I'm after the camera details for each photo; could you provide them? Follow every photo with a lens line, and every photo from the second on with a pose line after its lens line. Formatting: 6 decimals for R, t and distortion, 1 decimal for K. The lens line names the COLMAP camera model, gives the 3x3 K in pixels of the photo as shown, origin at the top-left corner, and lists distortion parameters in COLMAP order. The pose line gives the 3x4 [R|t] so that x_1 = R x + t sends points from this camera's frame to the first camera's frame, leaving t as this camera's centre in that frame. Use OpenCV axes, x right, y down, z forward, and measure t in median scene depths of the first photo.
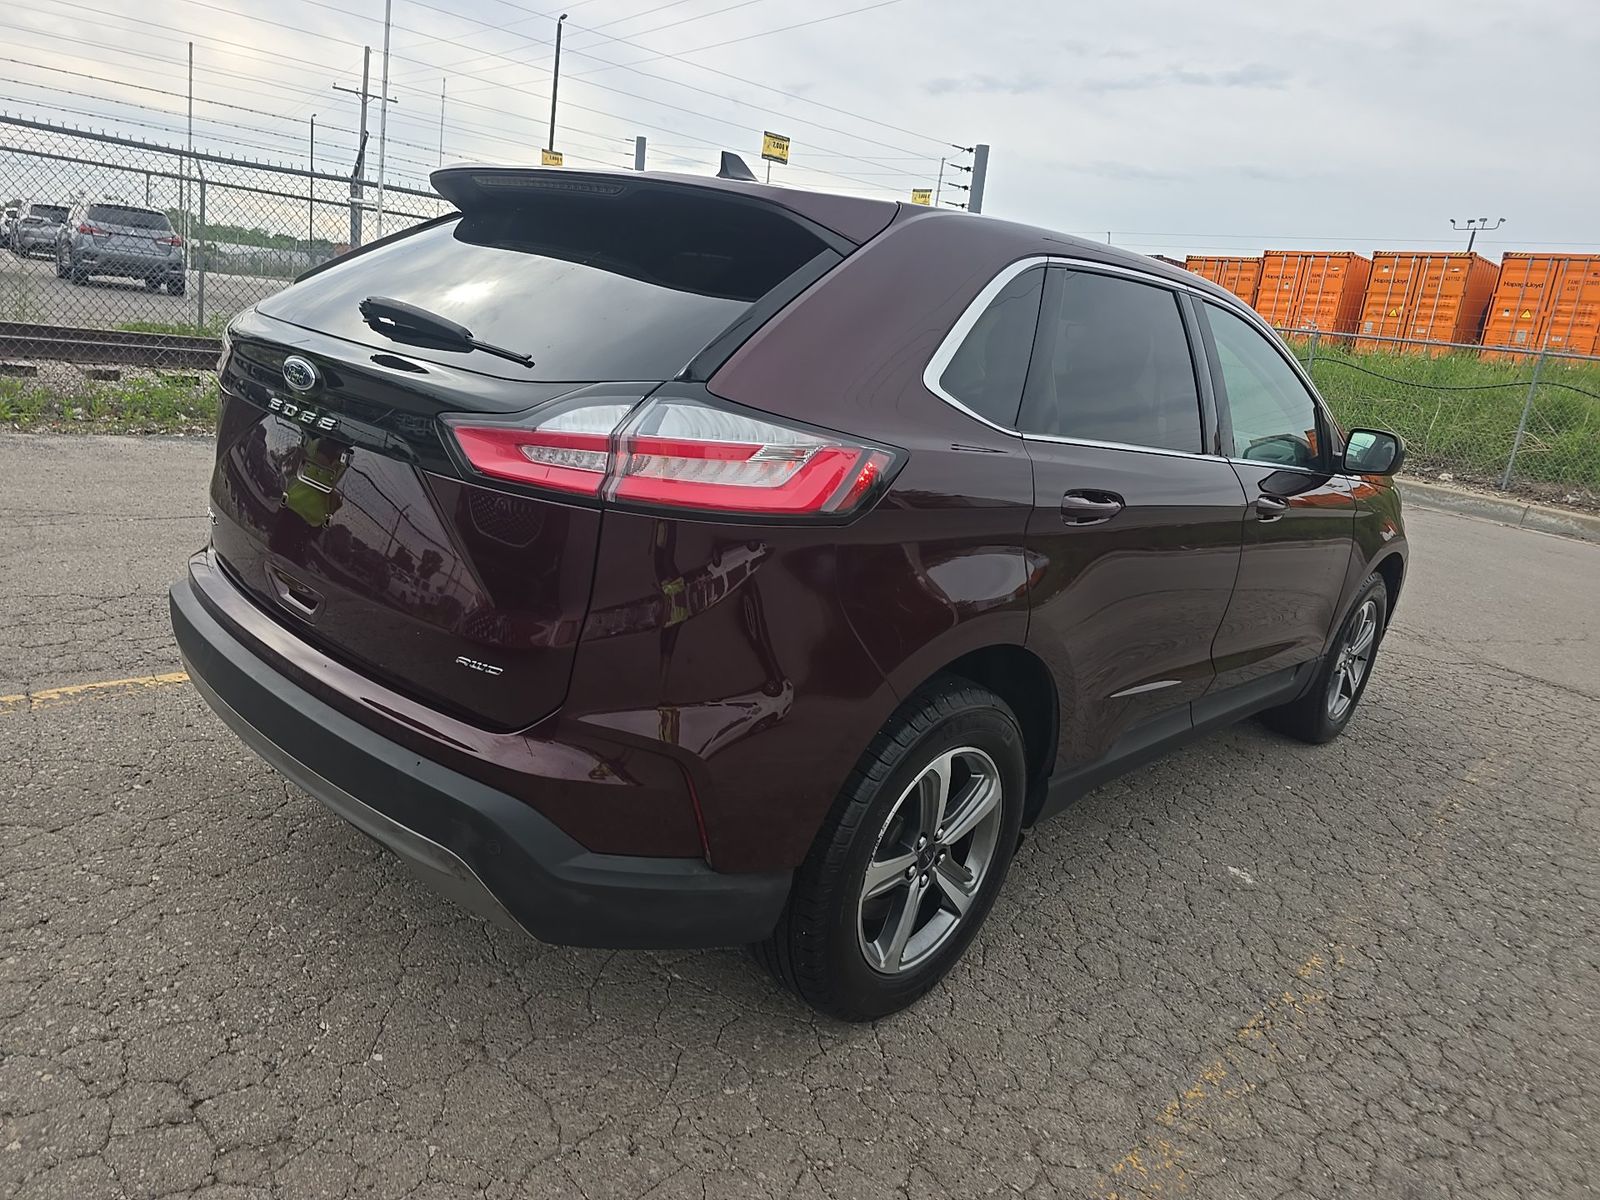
lens RADIAL K [[1068.8, 0, 804.8], [0, 1068.8, 598.0], [0, 0, 1]] dist [0.072644, -0.072531]
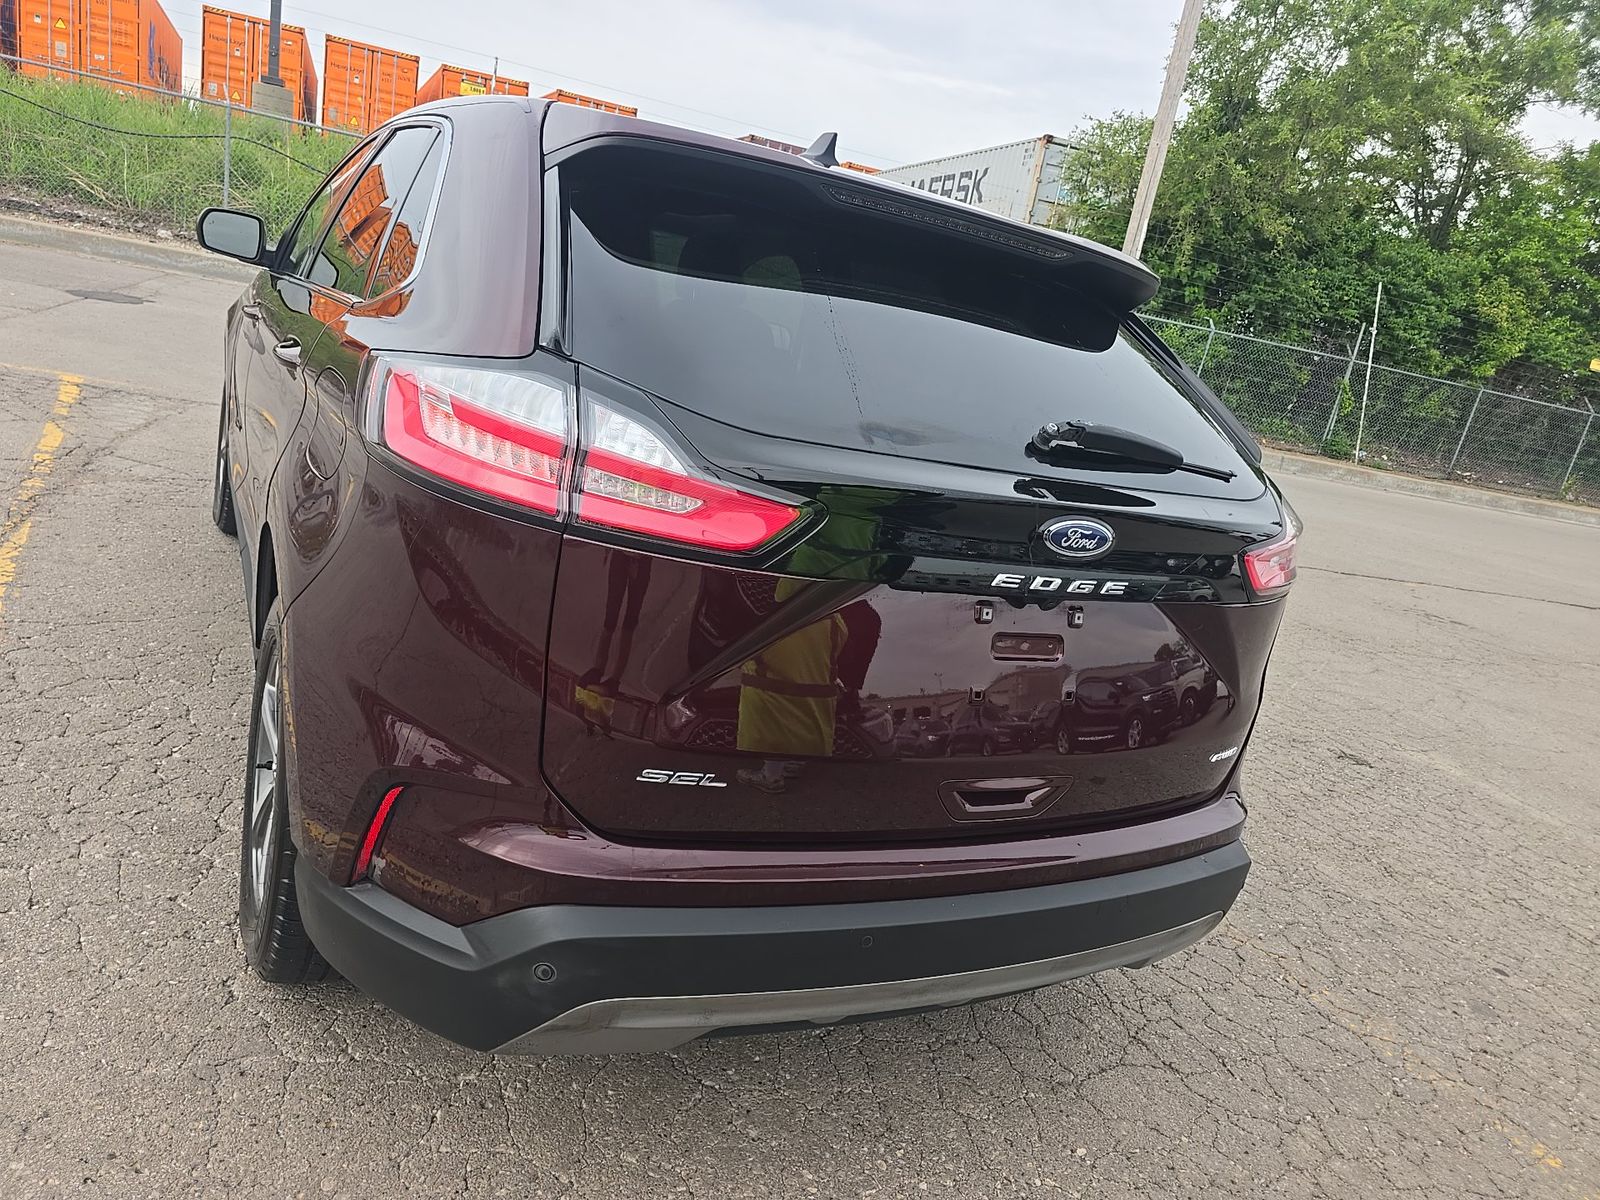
lens RADIAL K [[1068.8, 0, 804.8], [0, 1068.8, 598.0], [0, 0, 1]] dist [0.072644, -0.072531]
pose [[0.357751, -0.317634, 0.878136, -0.169694], [0.085662, 0.947571, 0.307851, -0.059012], [-0.929880, -0.034911, 0.366204, 0.119642]]
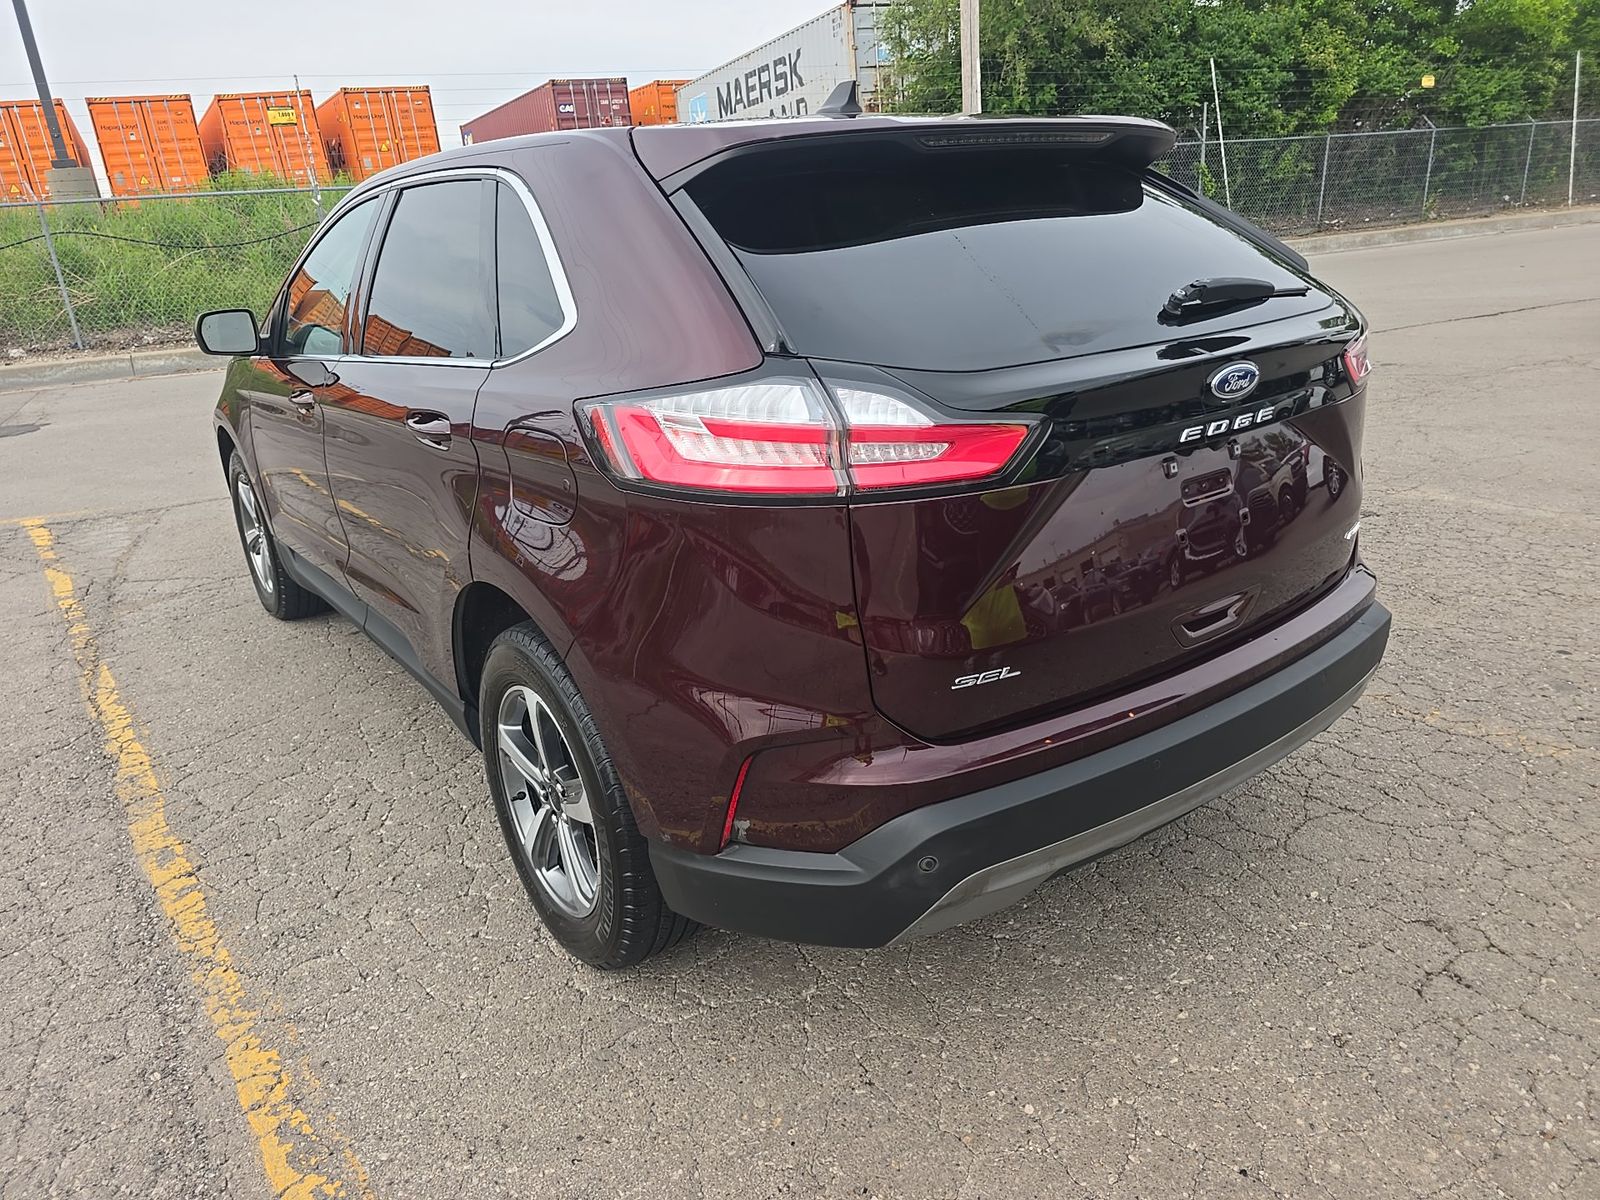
lens RADIAL K [[1068.8, 0, 804.8], [0, 1068.8, 598.0], [0, 0, 1]] dist [0.072644, -0.072531]
pose [[0.188852, -0.464988, 0.864940, -0.194339], [0.334570, 0.858560, 0.388507, -0.074090], [-0.923254, 0.216013, 0.317712, 0.148129]]
